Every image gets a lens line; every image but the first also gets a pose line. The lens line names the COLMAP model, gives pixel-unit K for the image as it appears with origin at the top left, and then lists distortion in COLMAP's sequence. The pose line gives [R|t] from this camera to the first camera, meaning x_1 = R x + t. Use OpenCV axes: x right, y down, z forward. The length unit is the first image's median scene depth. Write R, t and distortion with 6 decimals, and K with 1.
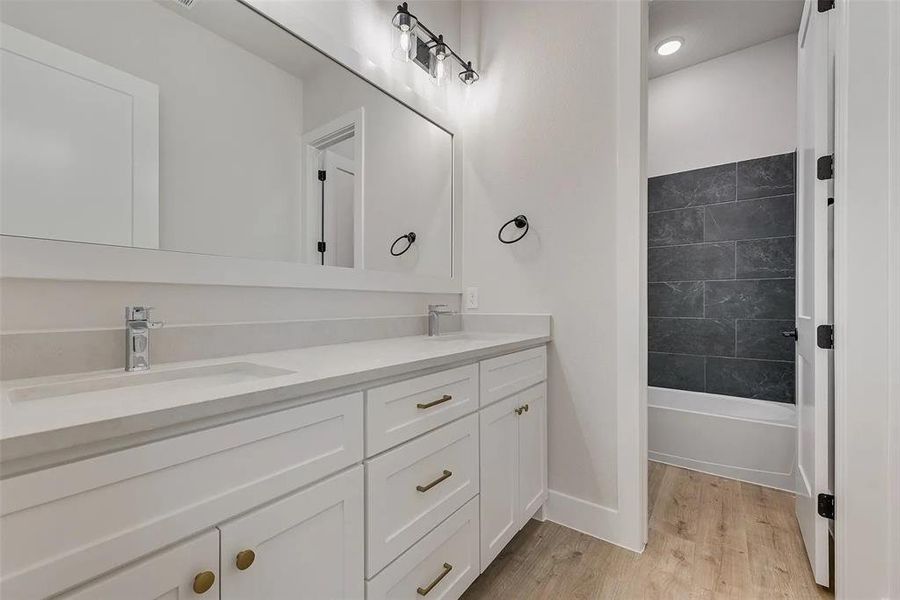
lens RADIAL K [[354.5, 0, 450.7], [0, 354.5, 298.5], [0, 0, 1]] dist [0.007214, -0.000359]
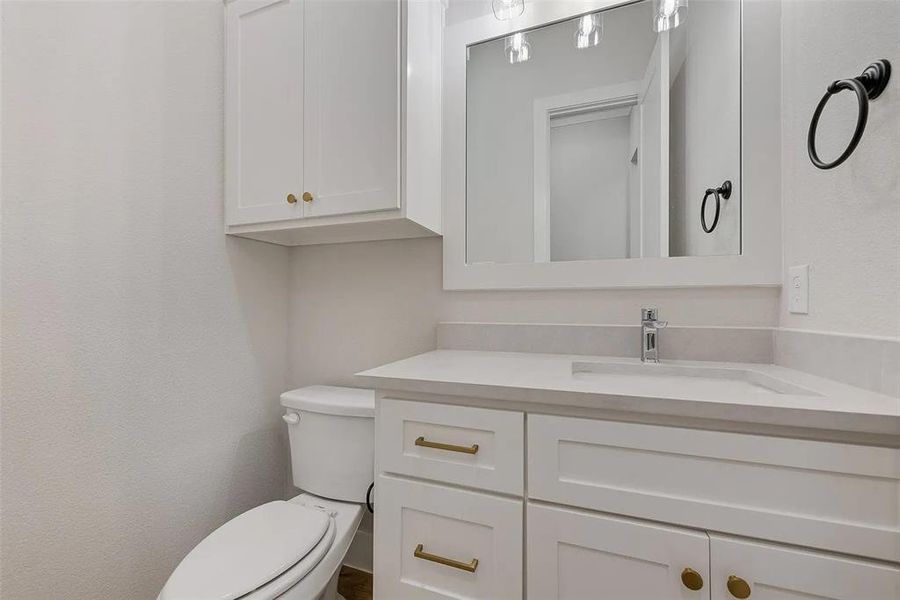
lens RADIAL K [[342.7, 0, 450.0], [0, 342.7, 300.0], [0, 0, 1]] dist [0.001154, -0.000014]
pose [[0.321786, -0.013142, -0.946721, 0.444256], [0.010133, 0.999894, -0.010436, 0.008466], [0.946758, -0.006235, 0.321885, 0.582514]]
